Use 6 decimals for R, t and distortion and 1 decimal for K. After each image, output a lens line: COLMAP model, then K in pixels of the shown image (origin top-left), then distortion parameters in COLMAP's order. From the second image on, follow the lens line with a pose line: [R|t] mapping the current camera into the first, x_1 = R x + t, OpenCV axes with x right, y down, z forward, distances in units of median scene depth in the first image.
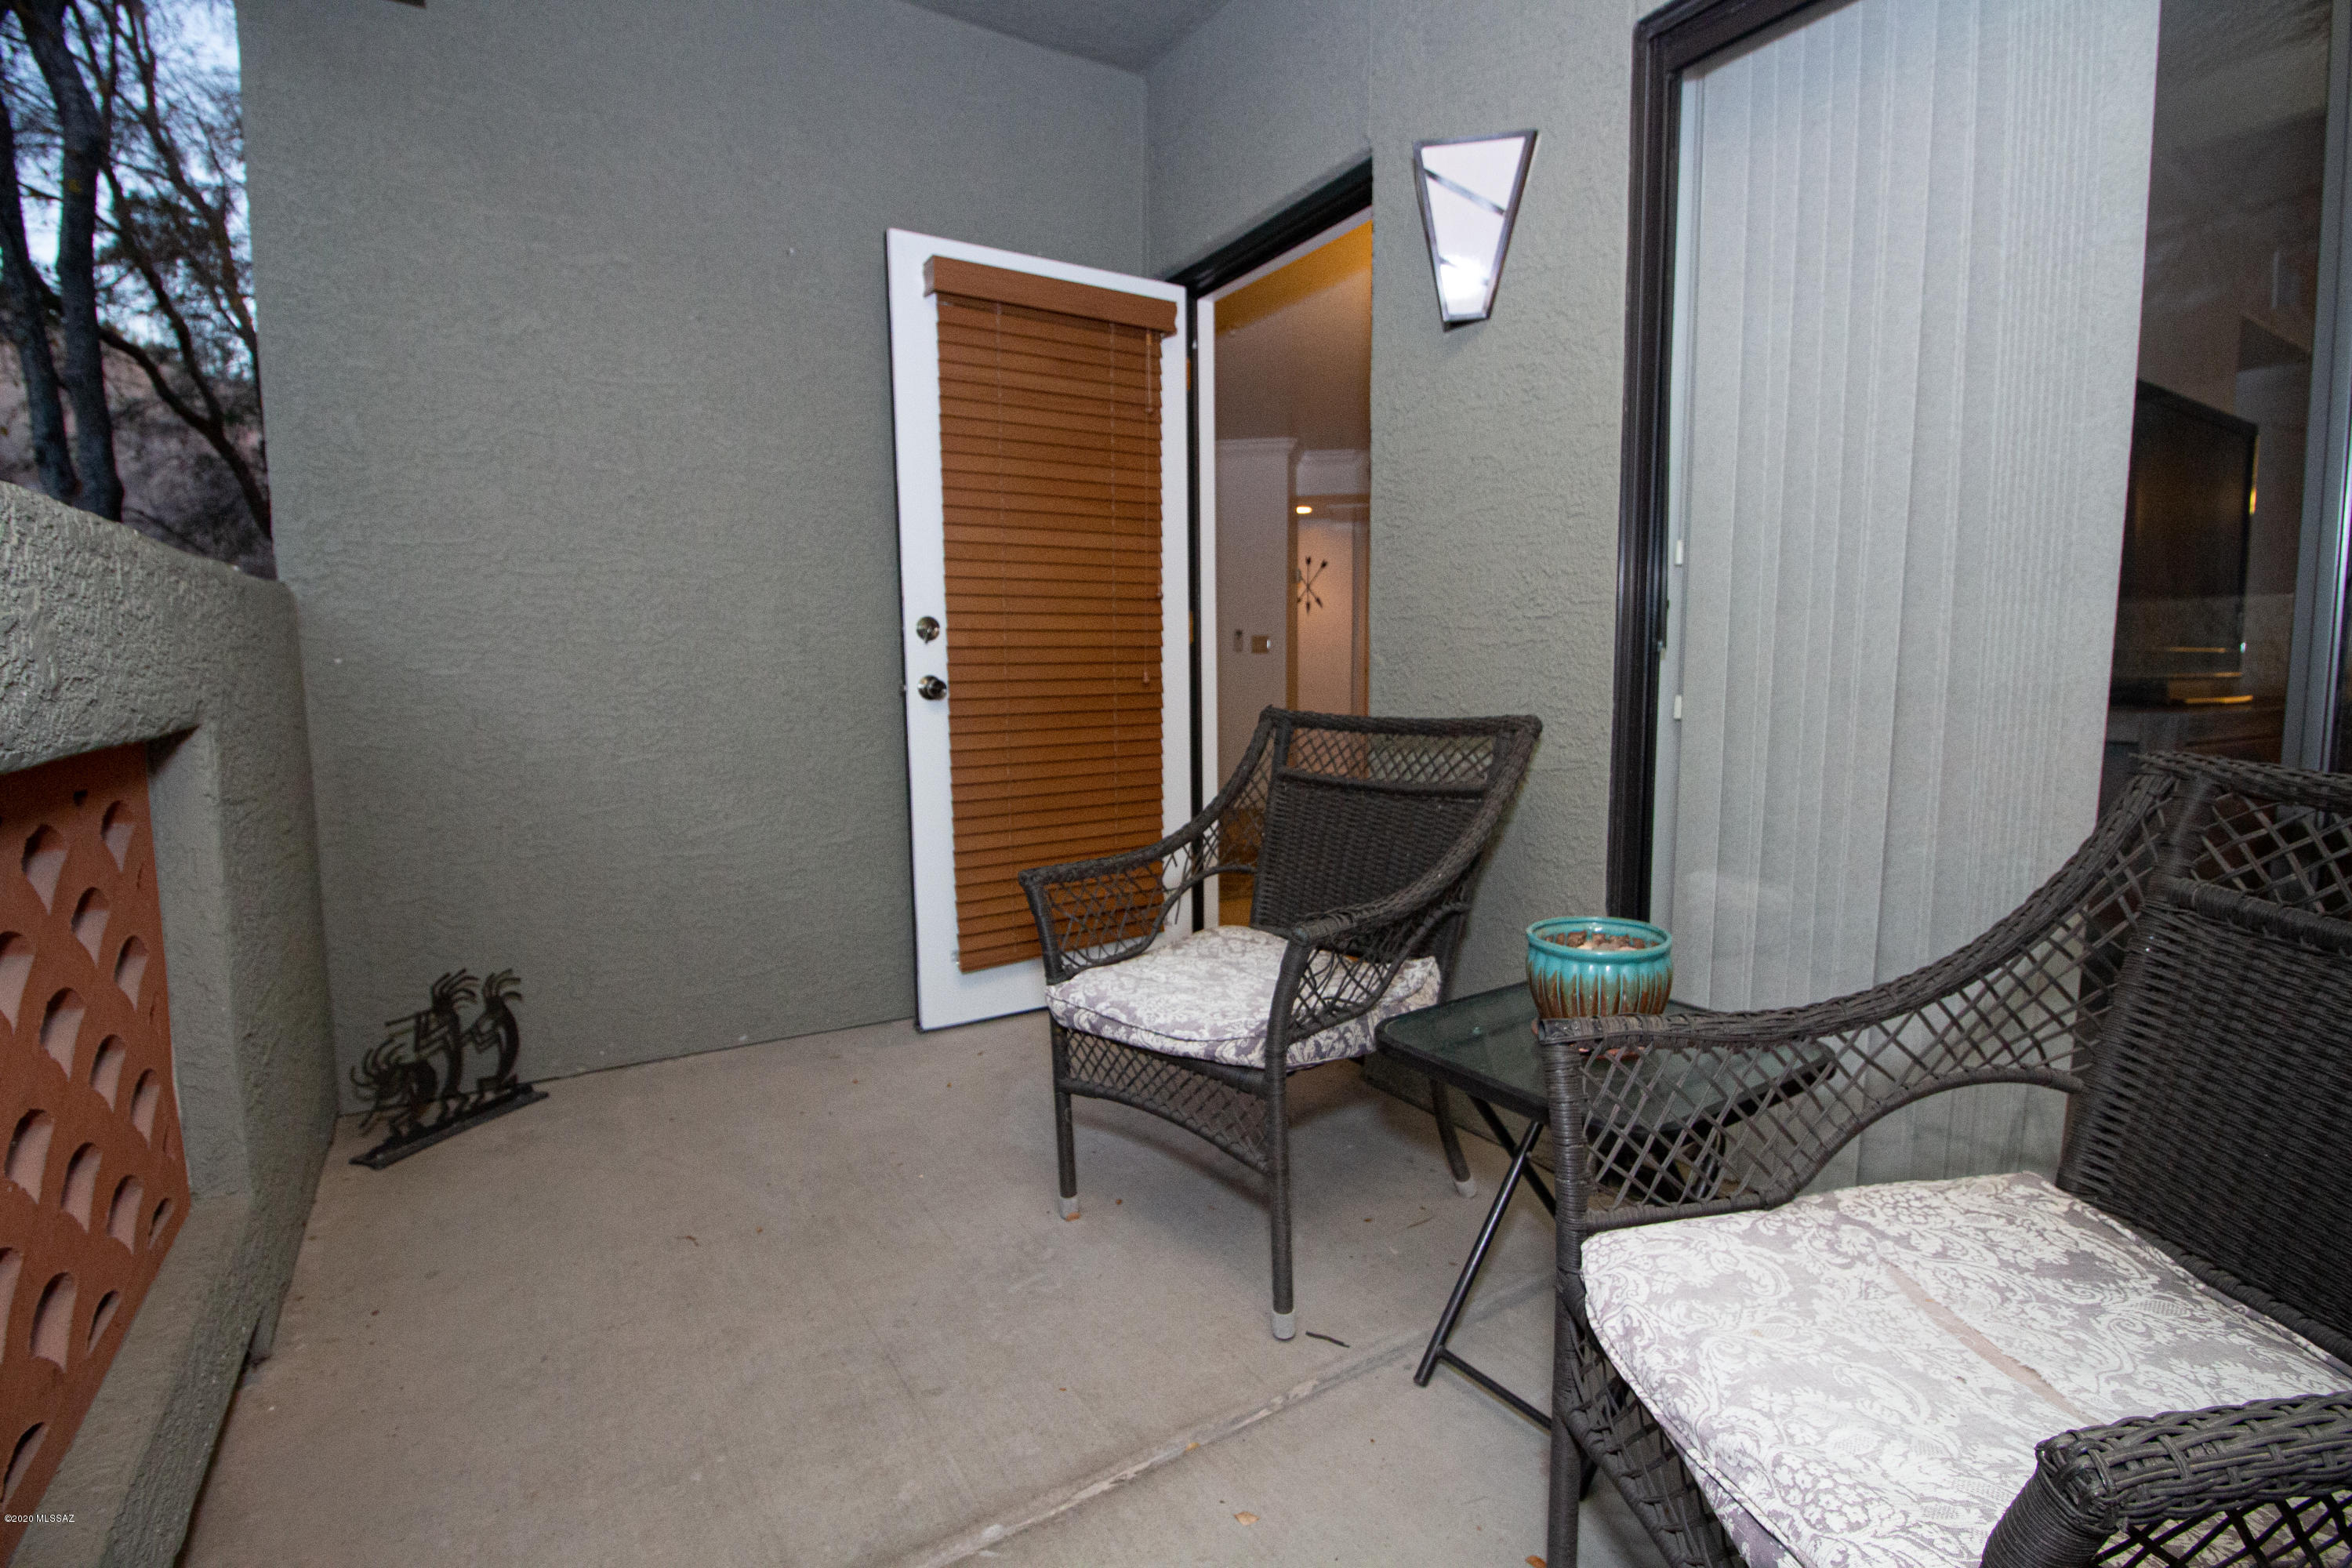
lens RADIAL K [[1068.7, 0, 1174.5], [0, 1068.7, 761.1], [0, 0, 1]] dist [-0.003304, -0.000406]
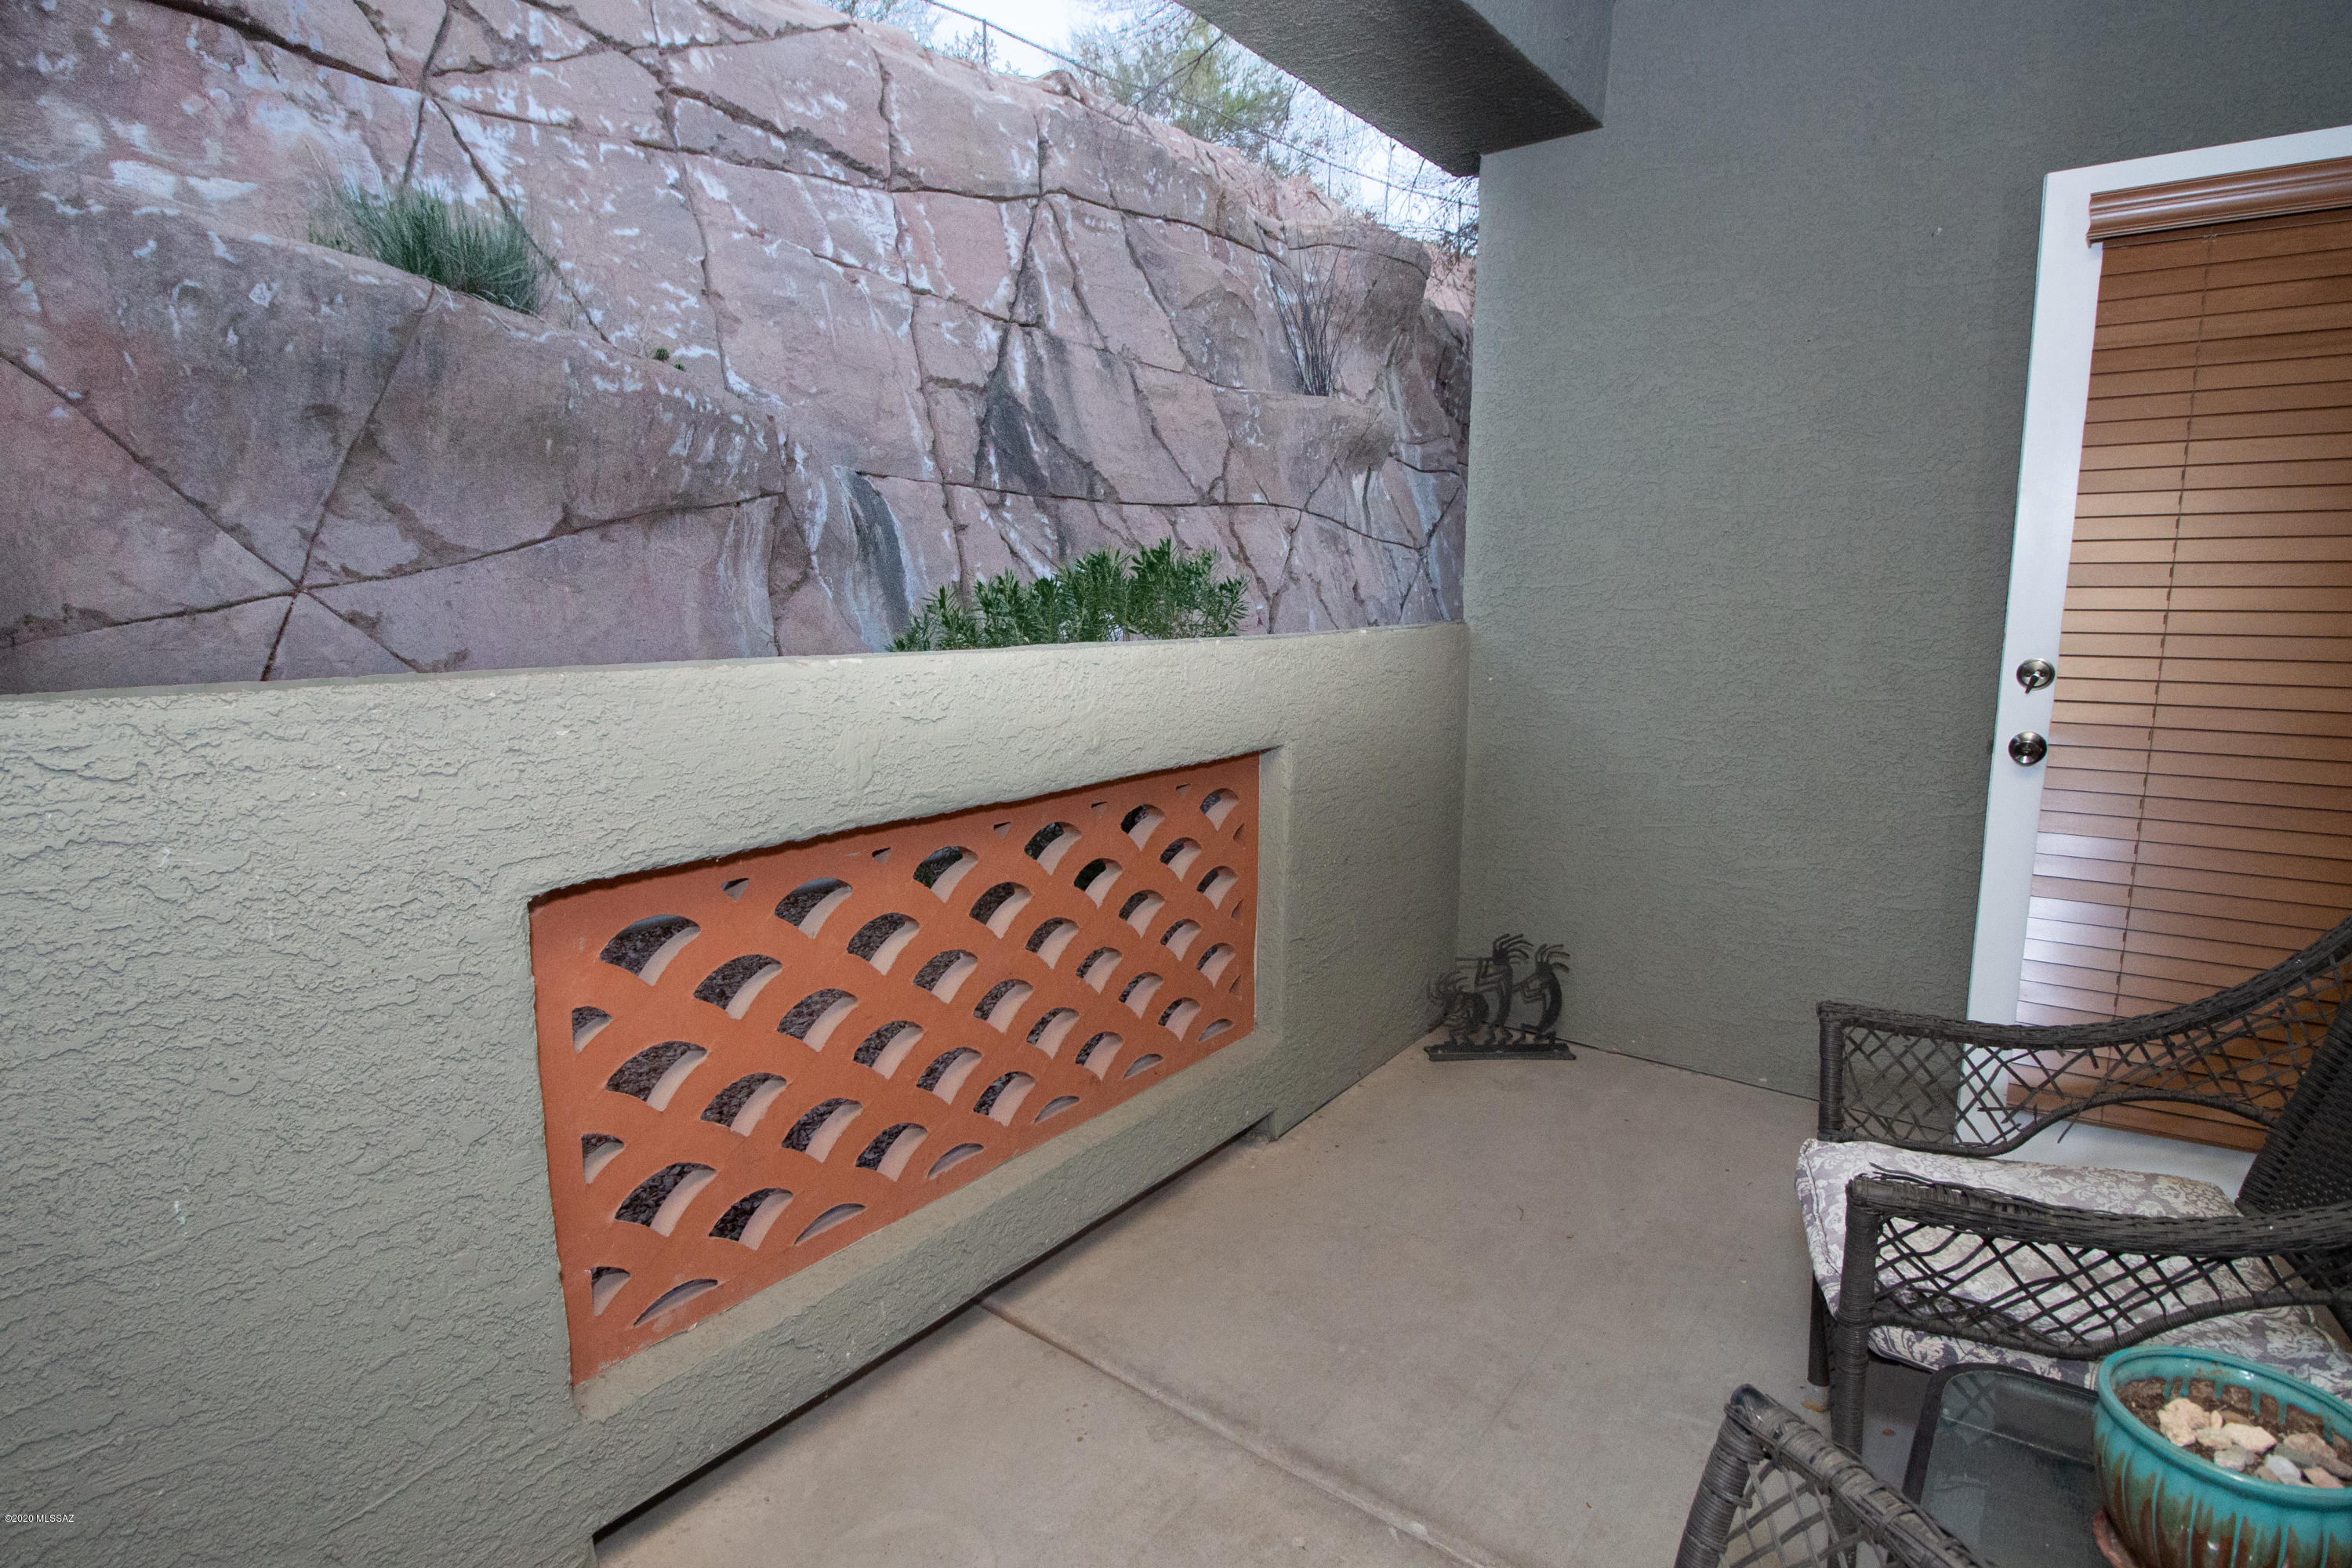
lens RADIAL K [[1110.3, 0, 1174.6], [0, 1110.3, 779.2], [0, 0, 1]] dist [-0.003872, -0.001362]
pose [[0.390872, 0.145654, -0.908848, 0.308587], [-0.096328, 0.988451, 0.116984, -0.091016], [0.915391, 0.041822, 0.400389, 0.099785]]
